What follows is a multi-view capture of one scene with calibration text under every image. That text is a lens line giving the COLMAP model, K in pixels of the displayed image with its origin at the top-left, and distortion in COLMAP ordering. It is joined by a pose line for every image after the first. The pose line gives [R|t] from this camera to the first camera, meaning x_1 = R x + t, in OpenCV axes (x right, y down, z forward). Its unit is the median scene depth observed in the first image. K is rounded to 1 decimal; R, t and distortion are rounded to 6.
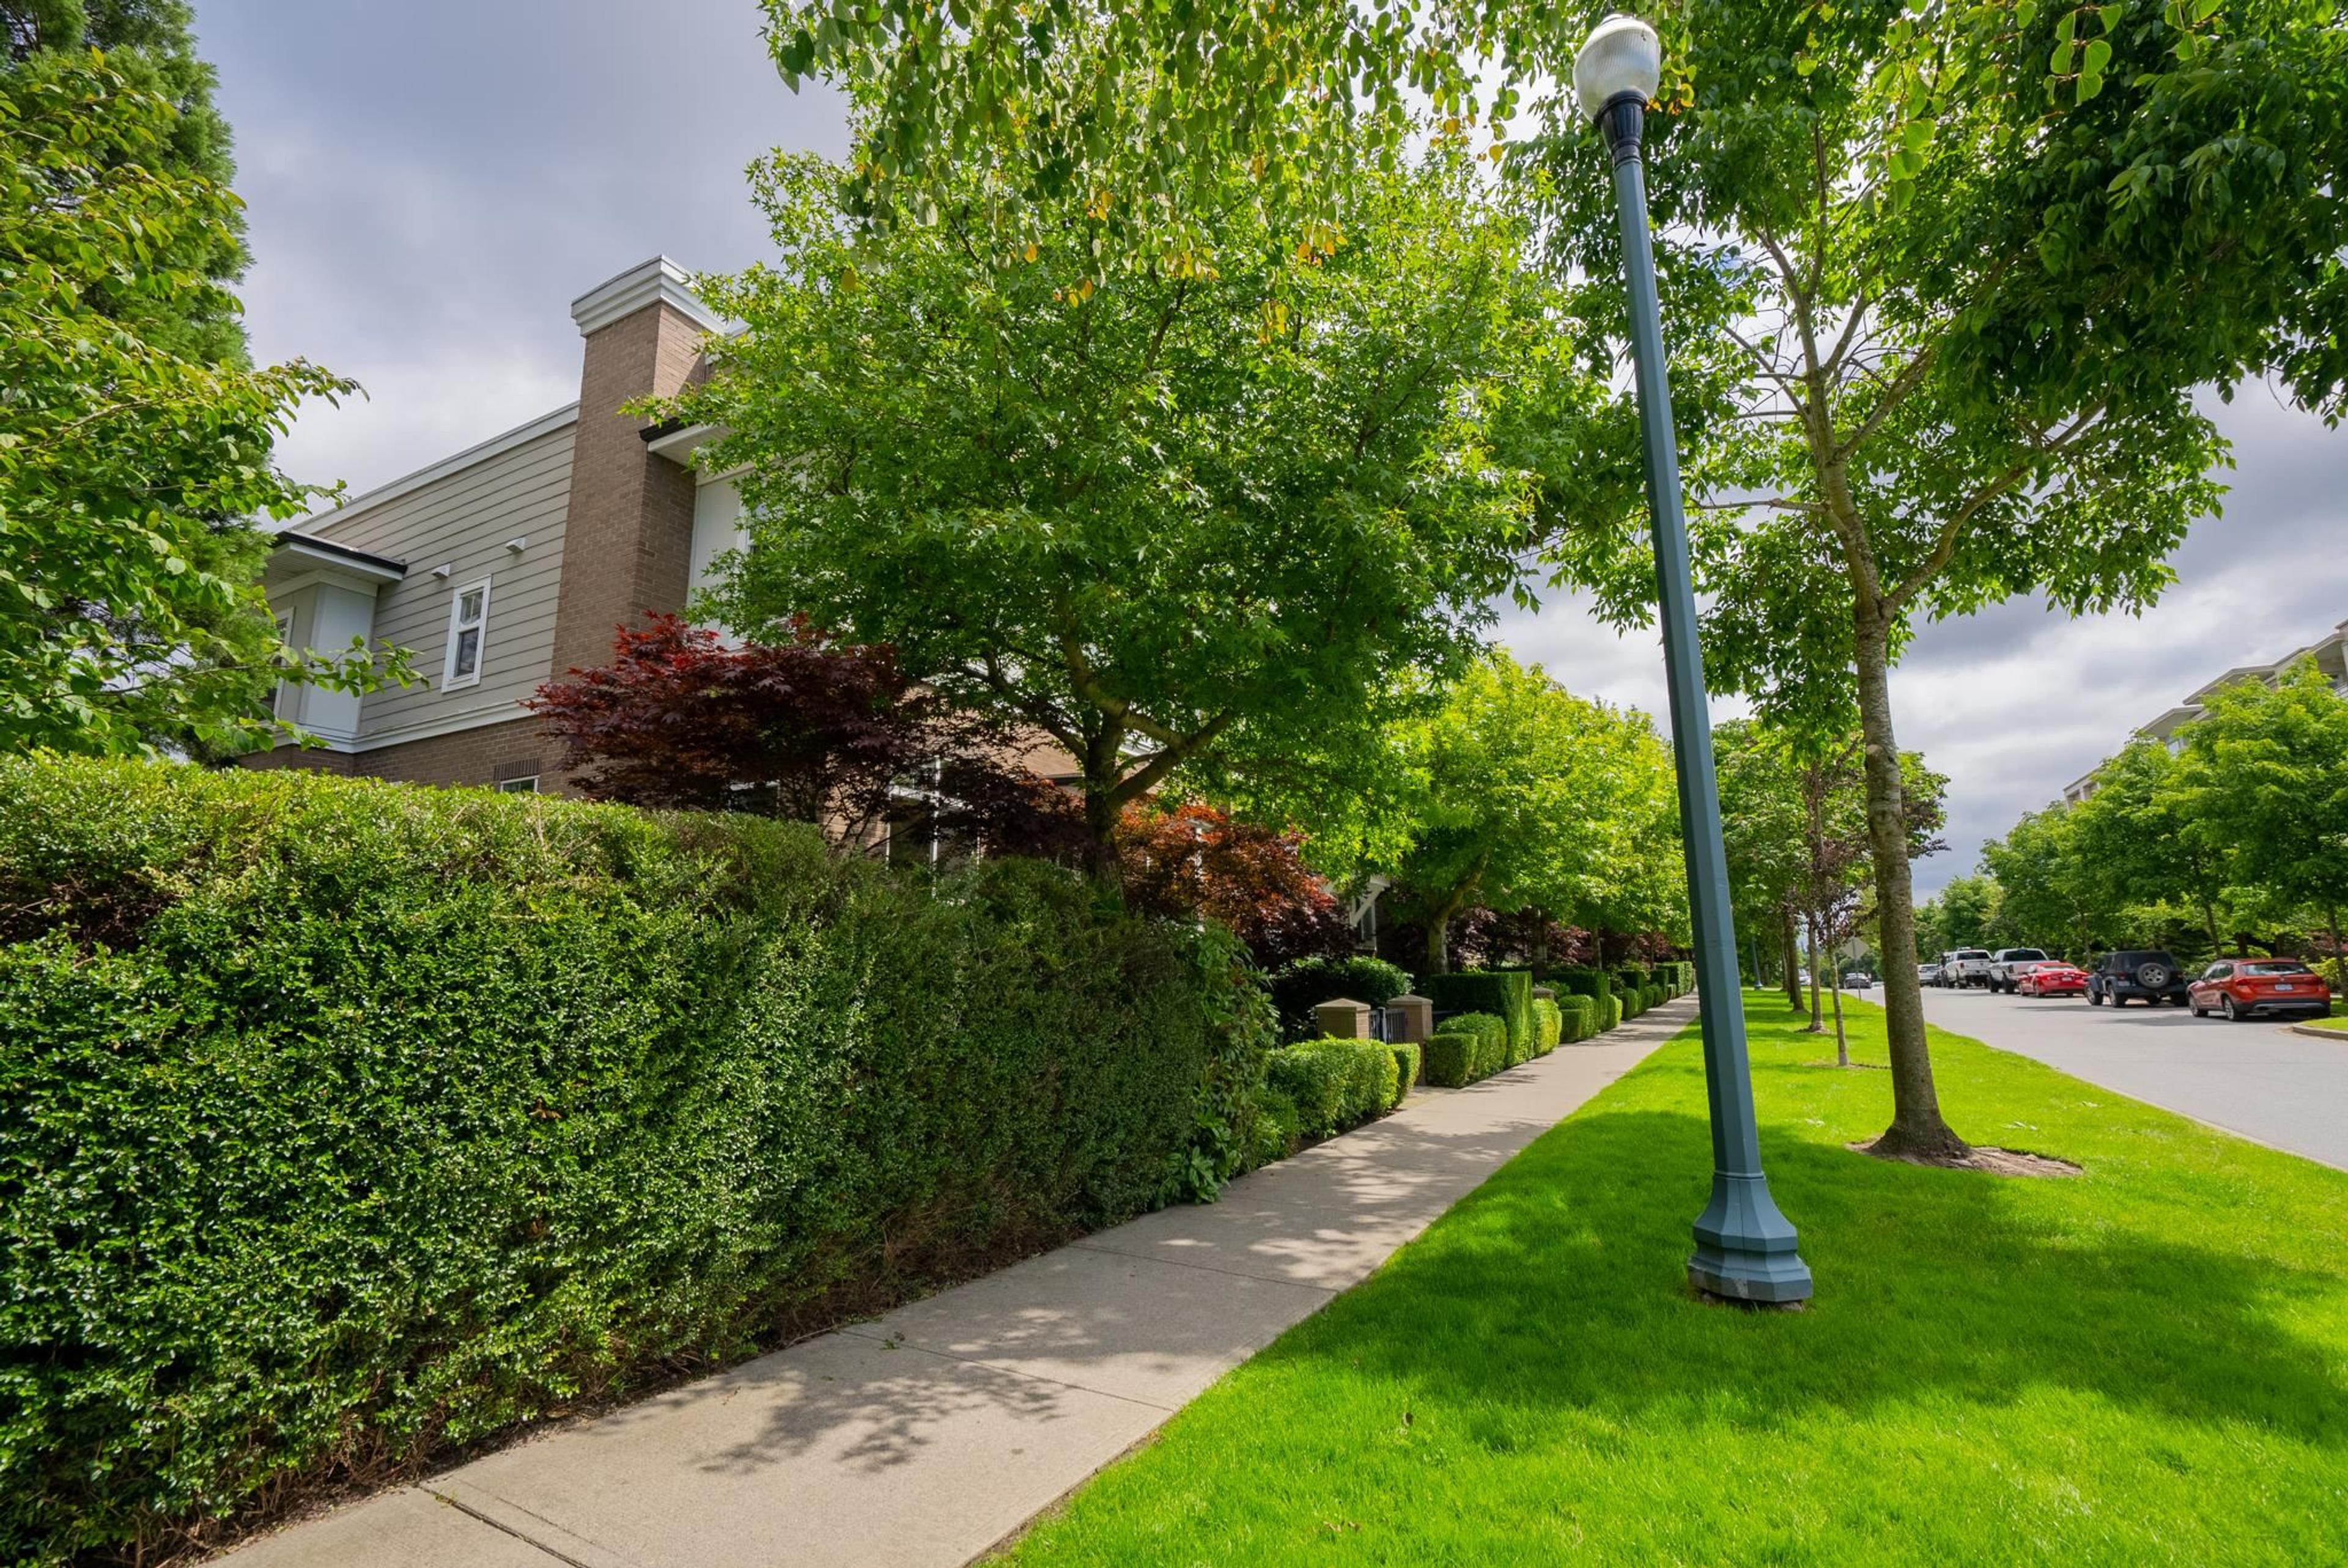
lens RADIAL K [[1057.8, 0, 1174.0], [0, 1057.8, 784.0], [0, 0, 1]] dist [0.000231, 0.000359]
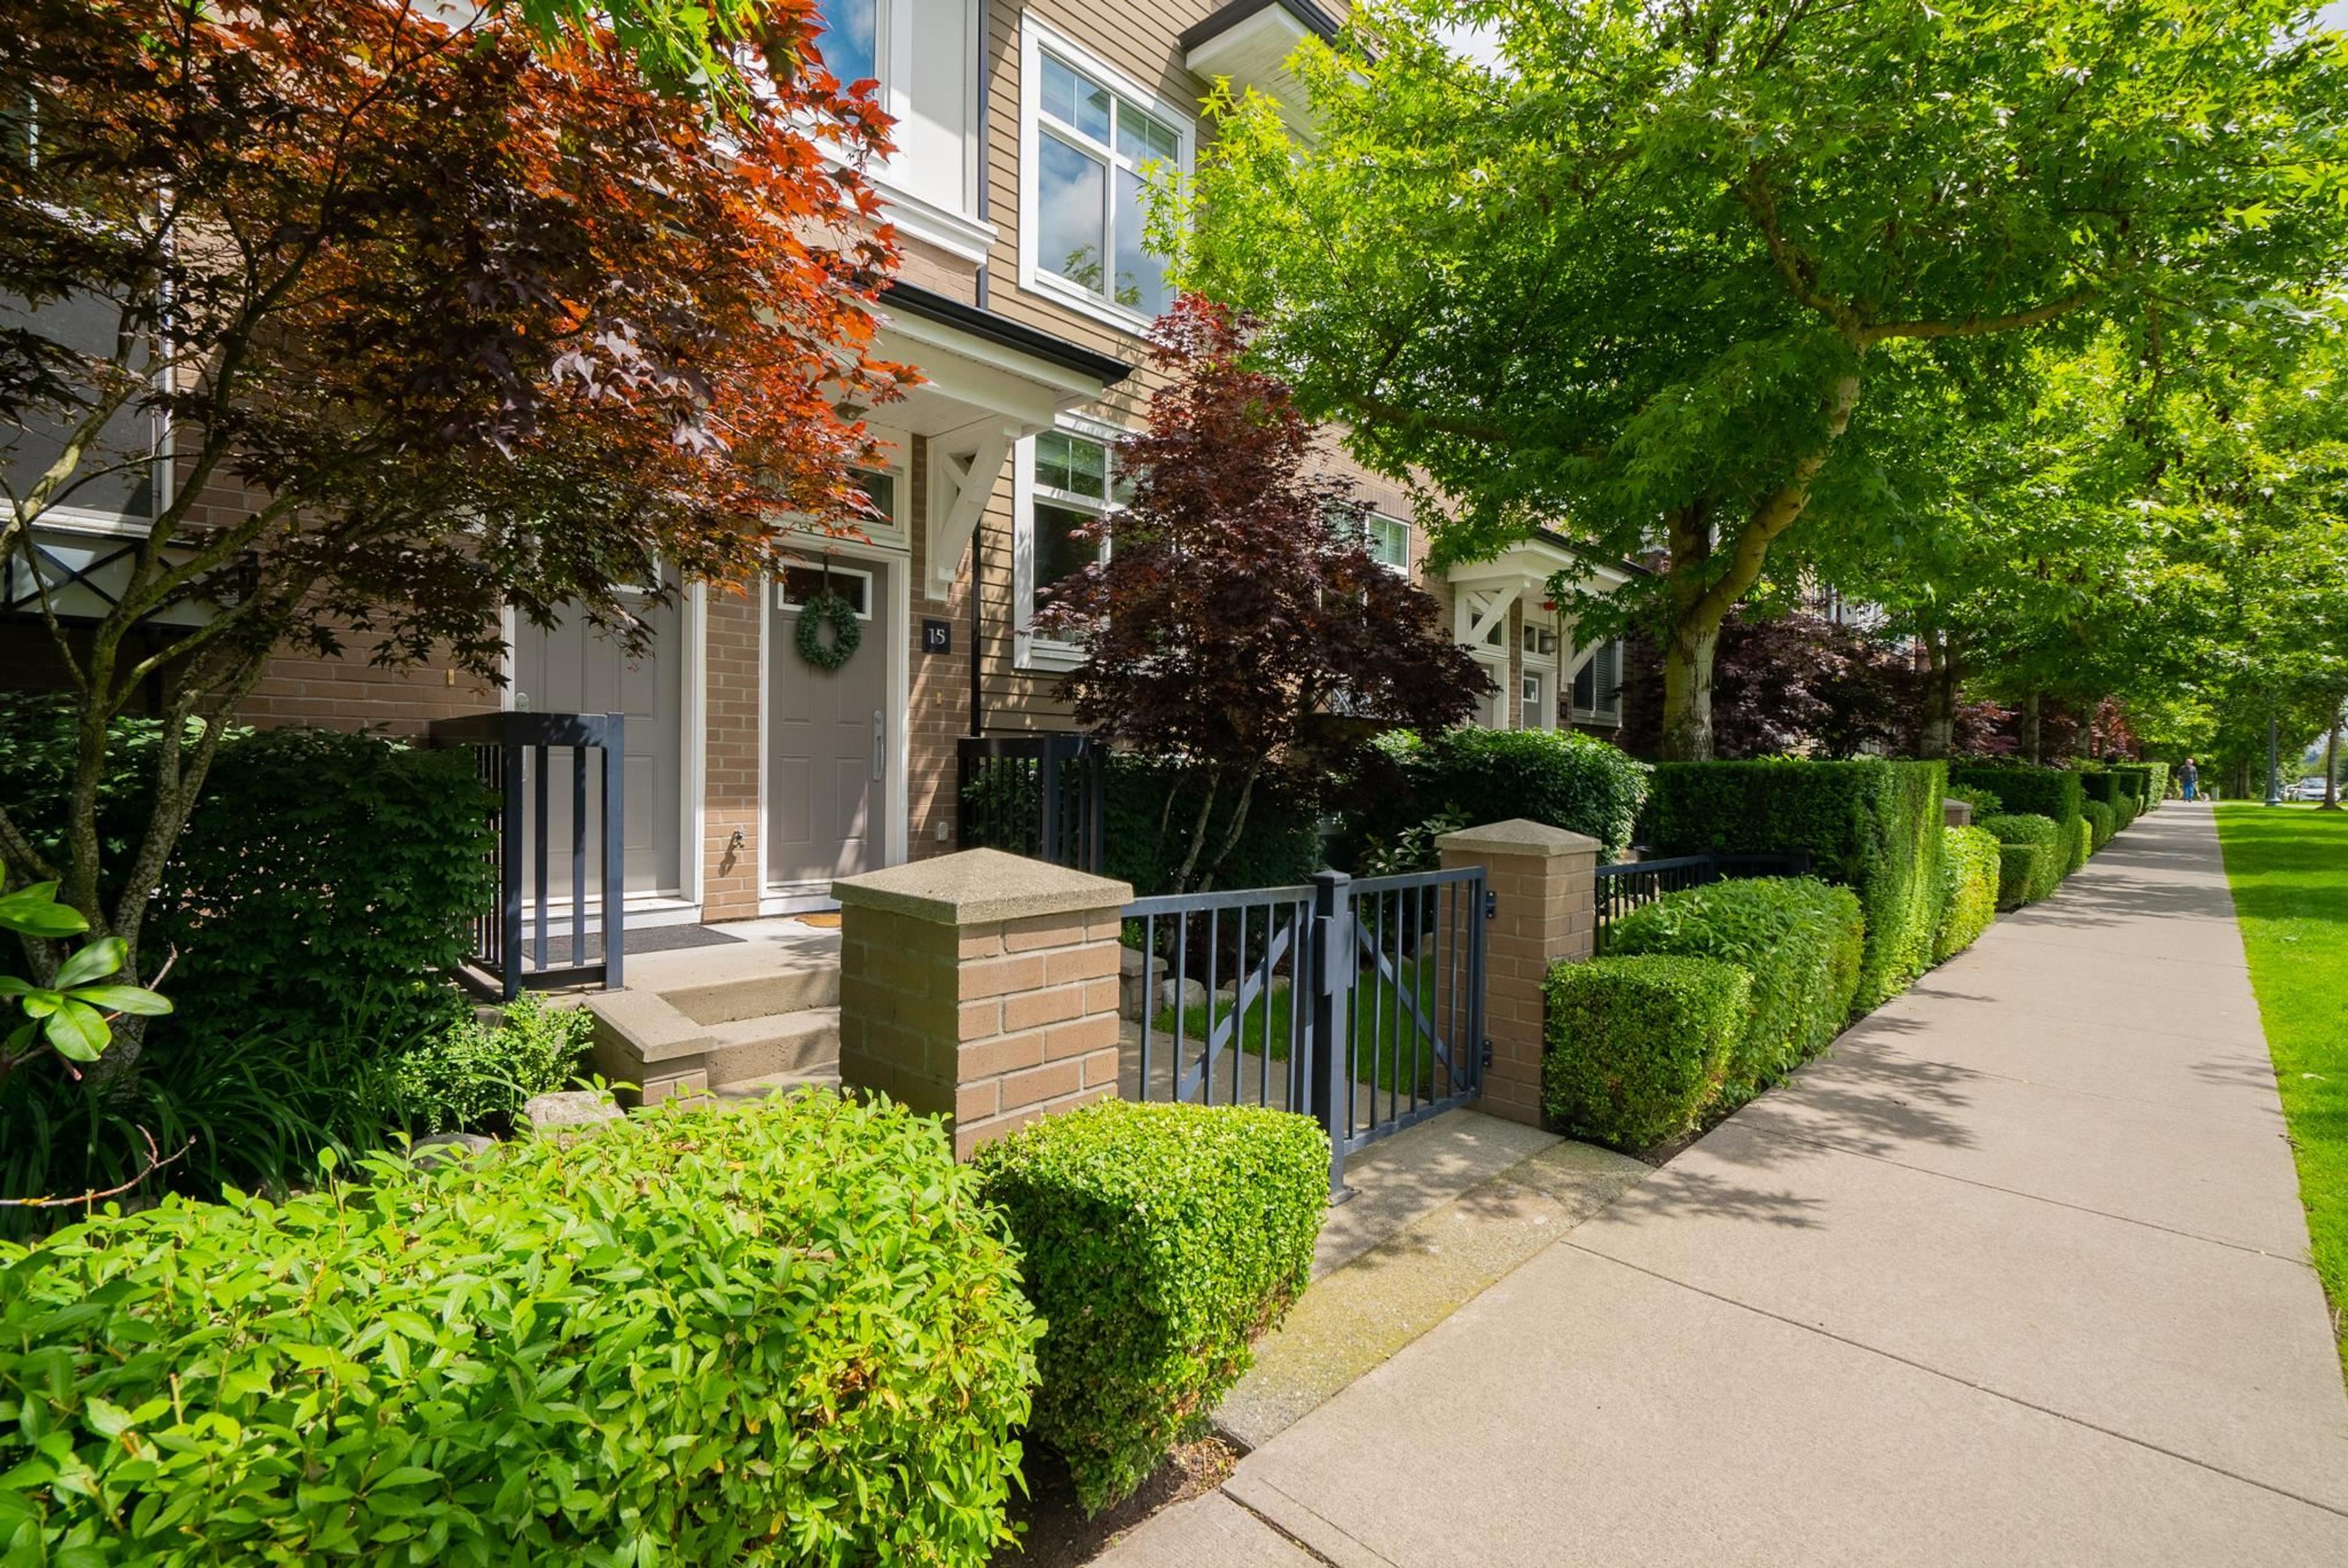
lens RADIAL K [[1057.8, 0, 1174.0], [0, 1057.8, 784.0], [0, 0, 1]] dist [0.000231, 0.000359]
pose [[0.963920, 0.030010, -0.264494, 0.144364], [0.023421, 0.980210, 0.196571, 0.088541], [0.265158, -0.195674, 0.944141, 0.479234]]
